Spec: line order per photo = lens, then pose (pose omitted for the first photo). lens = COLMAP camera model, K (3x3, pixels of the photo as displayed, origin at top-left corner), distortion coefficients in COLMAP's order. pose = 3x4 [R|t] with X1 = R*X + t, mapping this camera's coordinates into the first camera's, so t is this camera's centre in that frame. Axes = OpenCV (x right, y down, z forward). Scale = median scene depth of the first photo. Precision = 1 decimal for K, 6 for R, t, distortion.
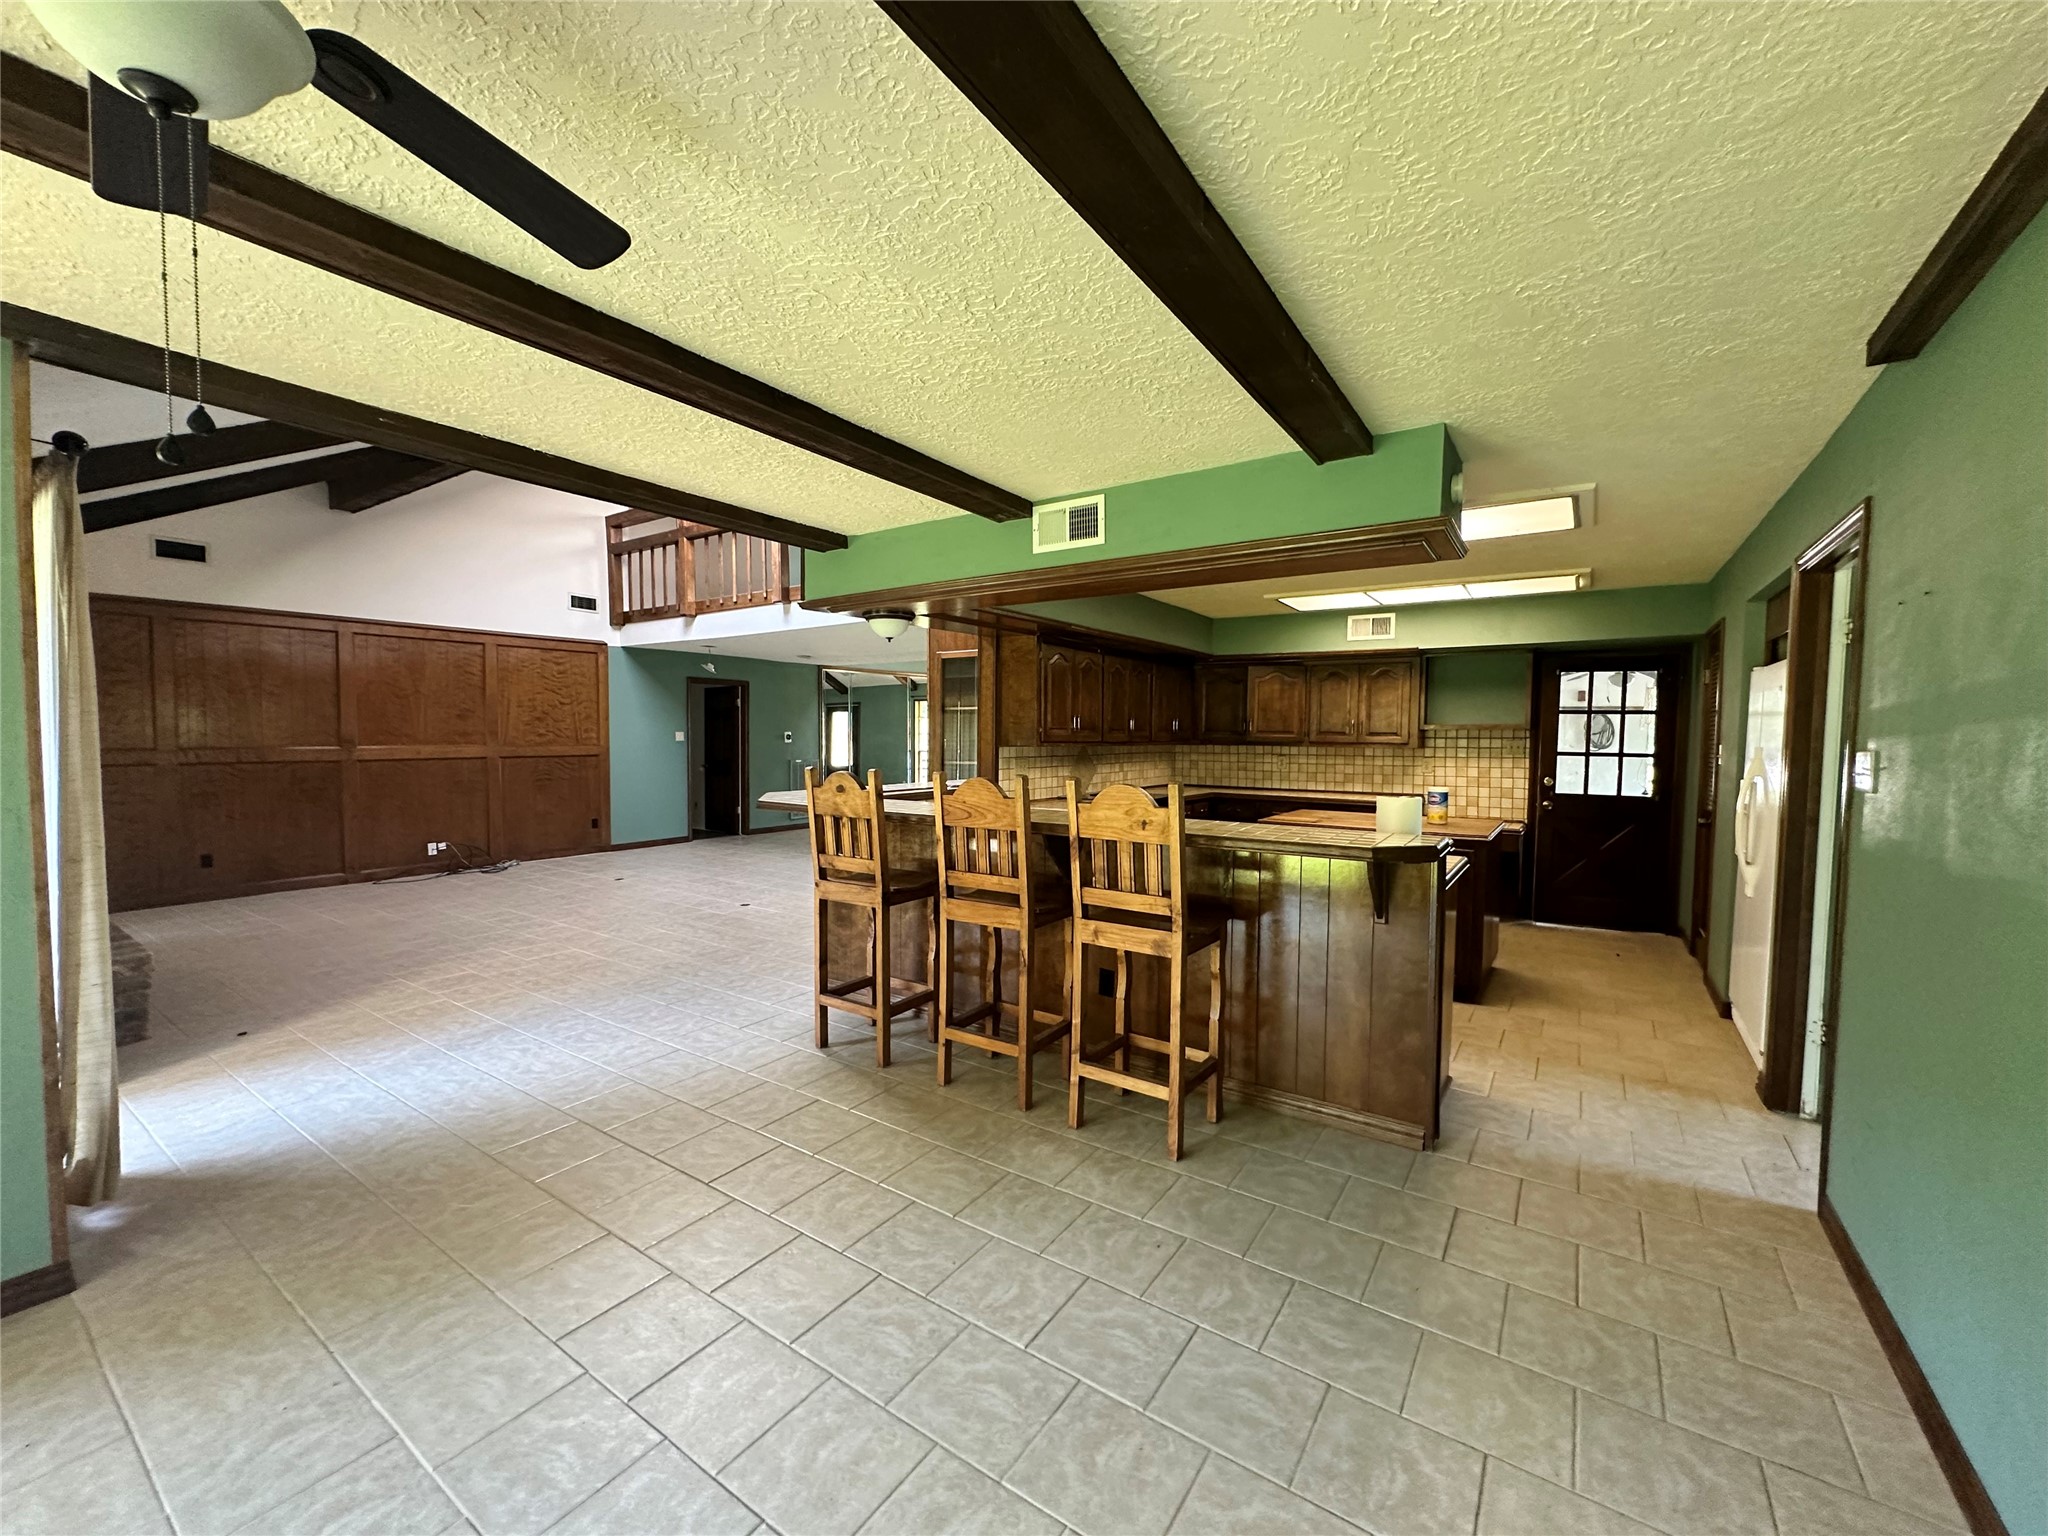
lens RADIAL K [[818.7, 0, 1018.9], [0, 818.7, 763.4], [0, 0, 1]] dist [0.002642, -0.000510]
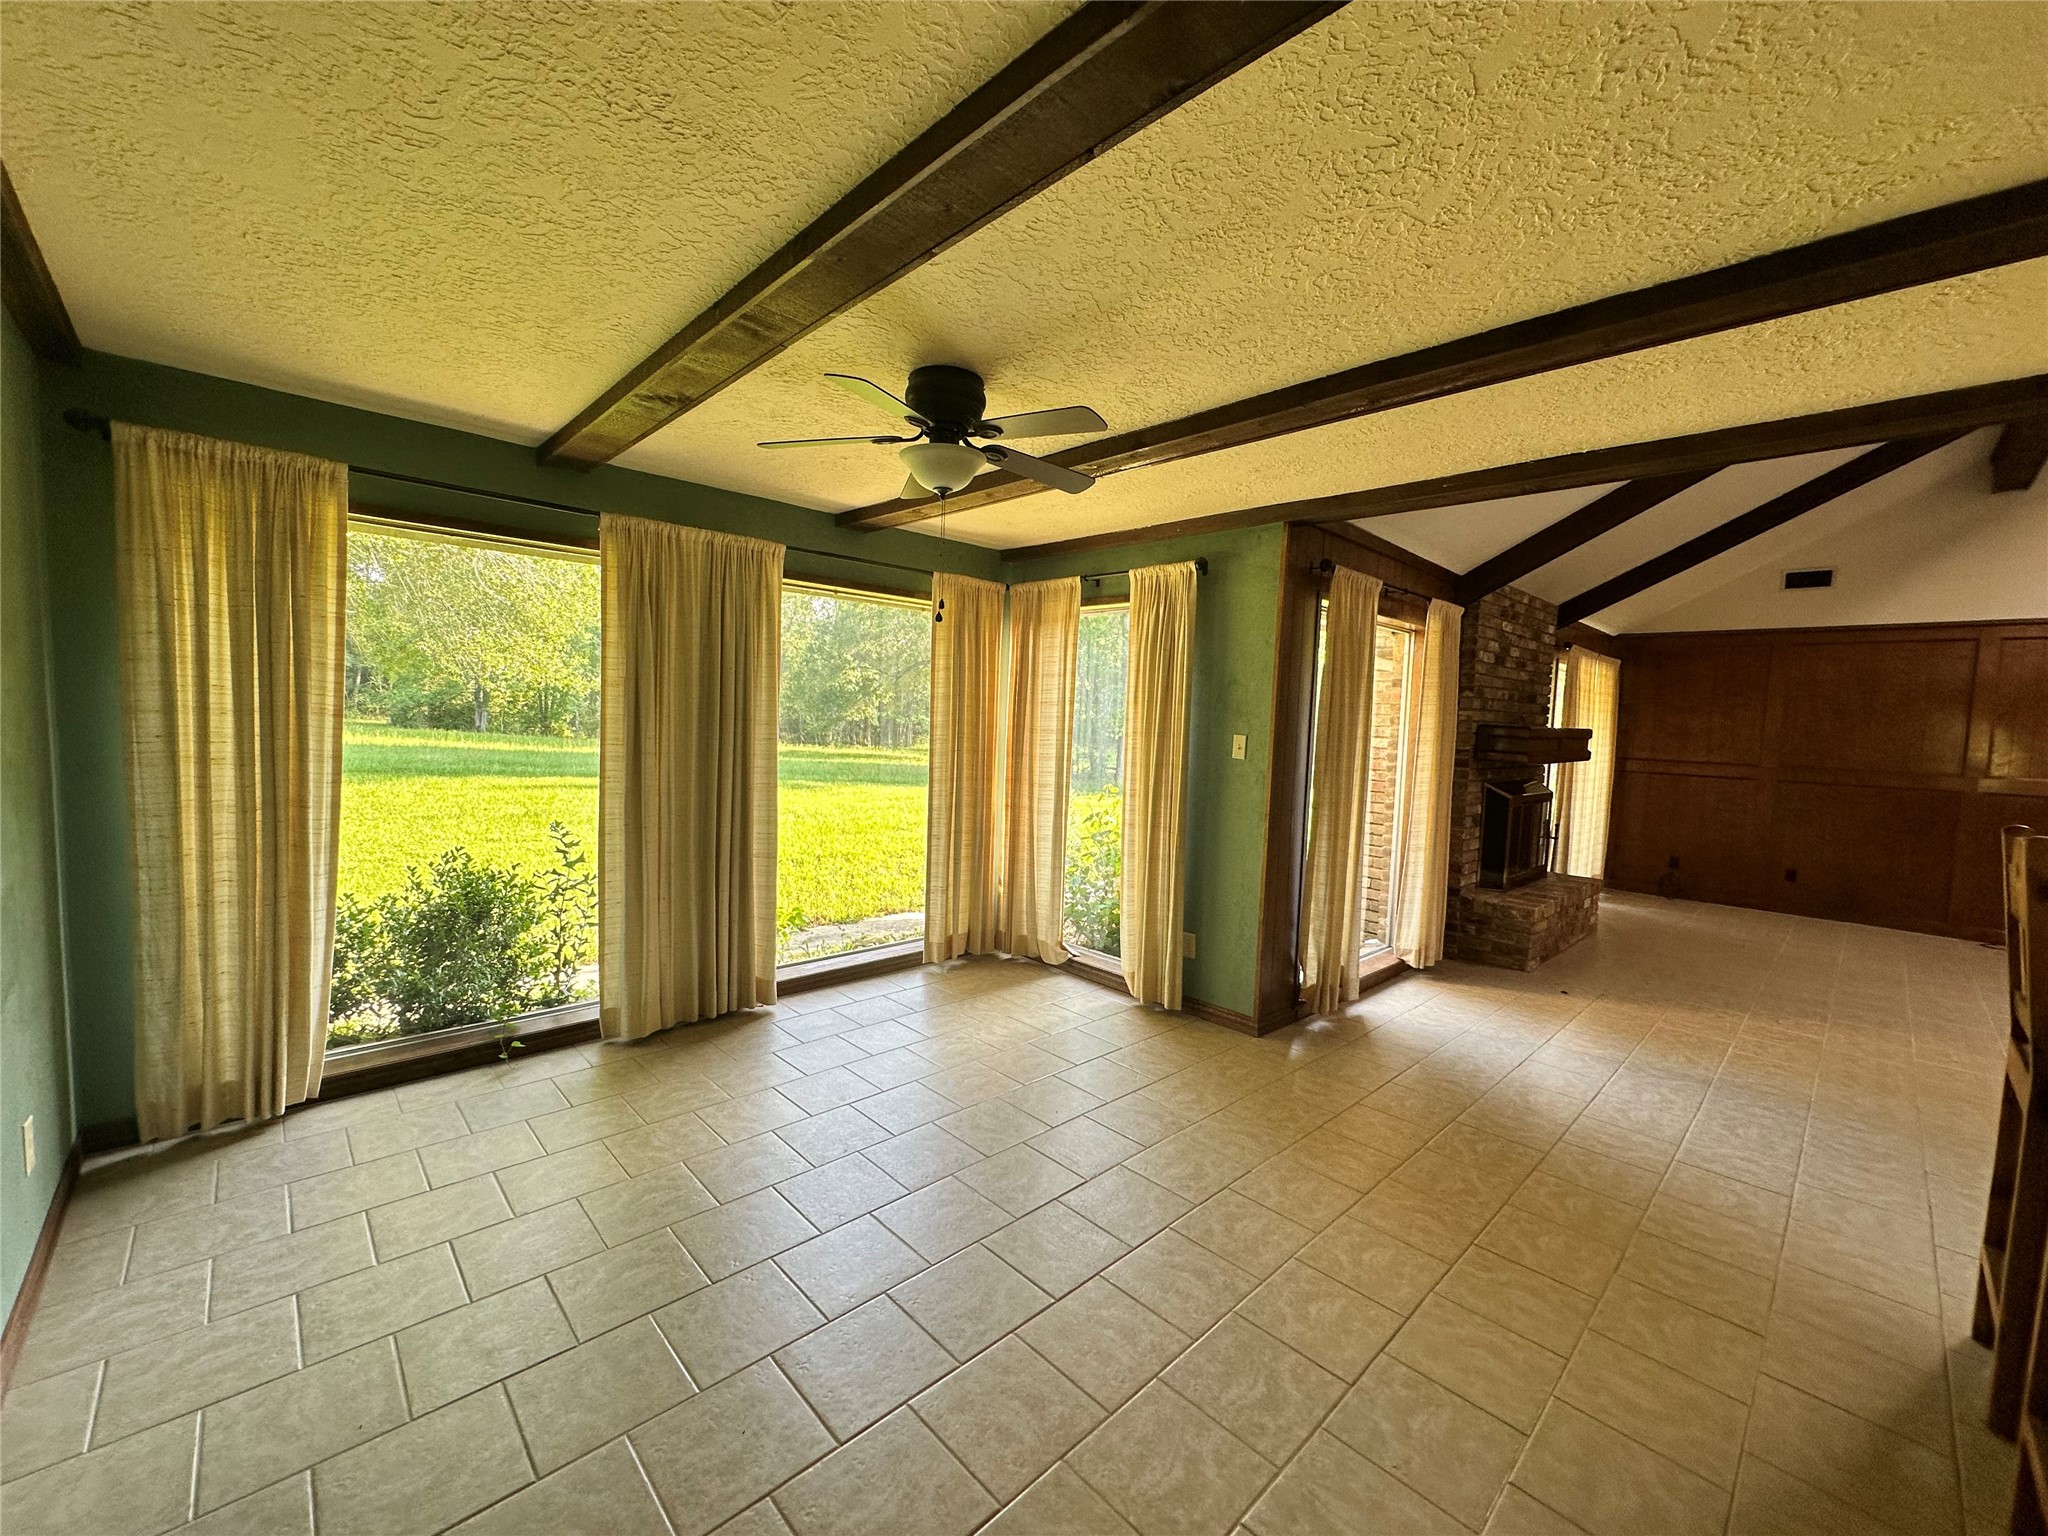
lens RADIAL K [[818.7, 0, 1030.7], [0, 818.7, 770.6], [0, 0, 1]] dist [0.002642, -0.000510]
pose [[-0.188528, 0.054082, -0.980578, 0.197368], [-0.079775, 0.994339, 0.070179, -0.009022], [0.978822, 0.091457, -0.183146, 0.225934]]
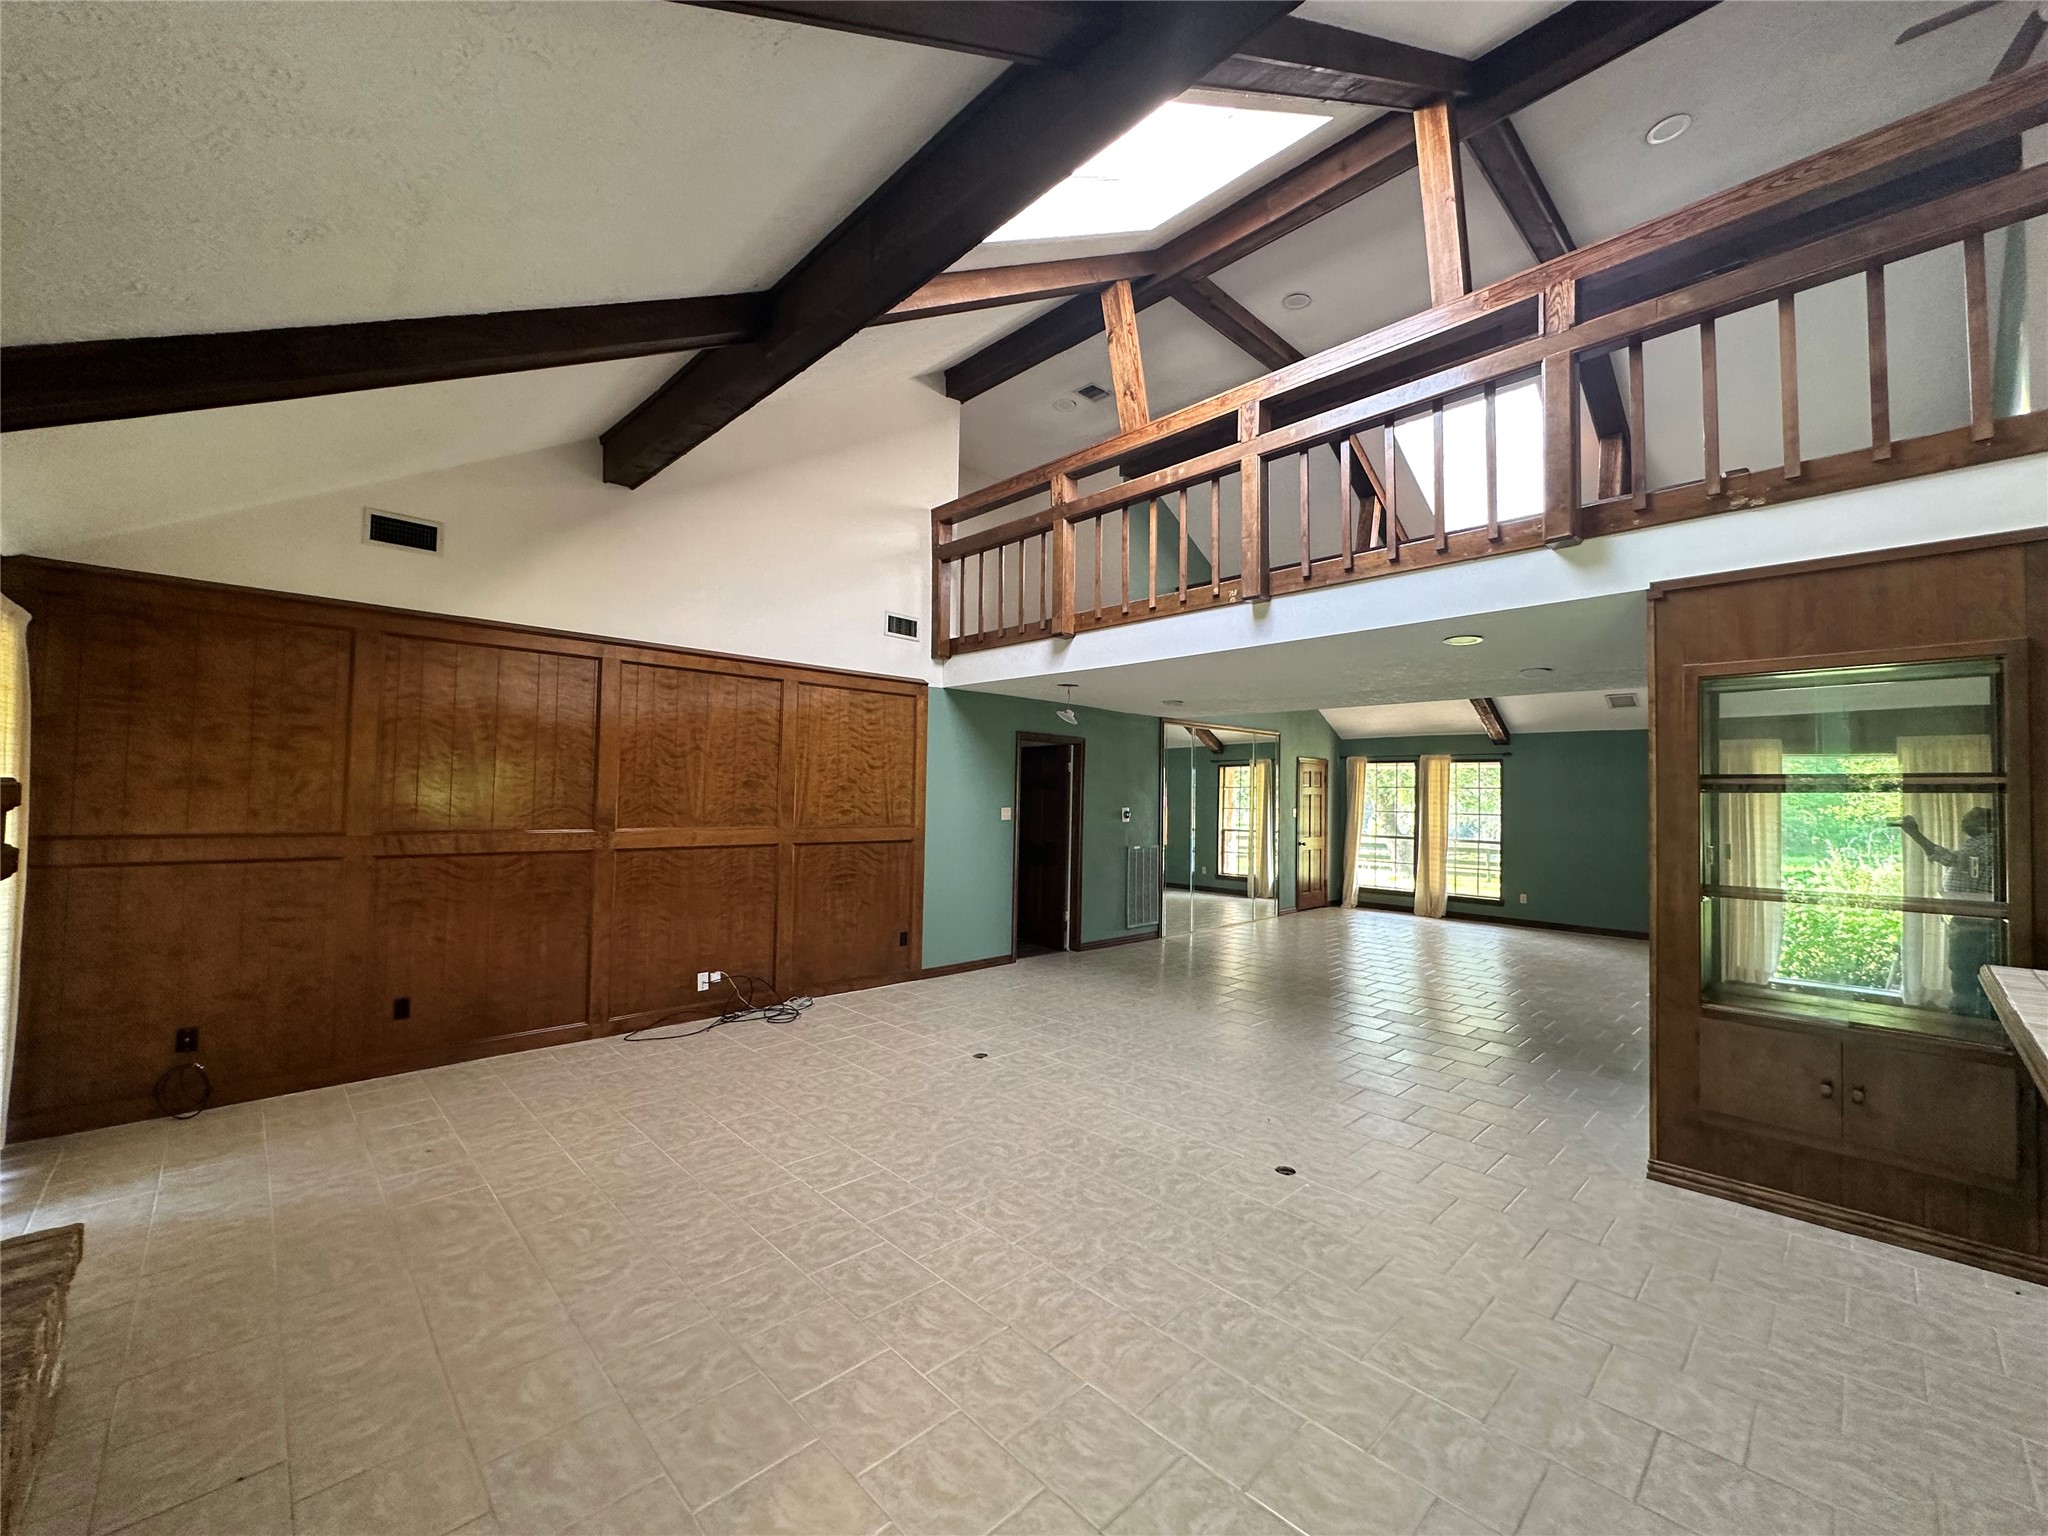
lens RADIAL K [[818.7, 0, 1023.0], [0, 818.7, 767.0], [0, 0, 1]] dist [0.002642, -0.000510]
pose [[0.980062, 0.005396, -0.198617, -0.376119], [-0.020675, 0.996974, -0.074937, -0.029931], [0.197612, 0.077550, 0.977208, 0.440274]]
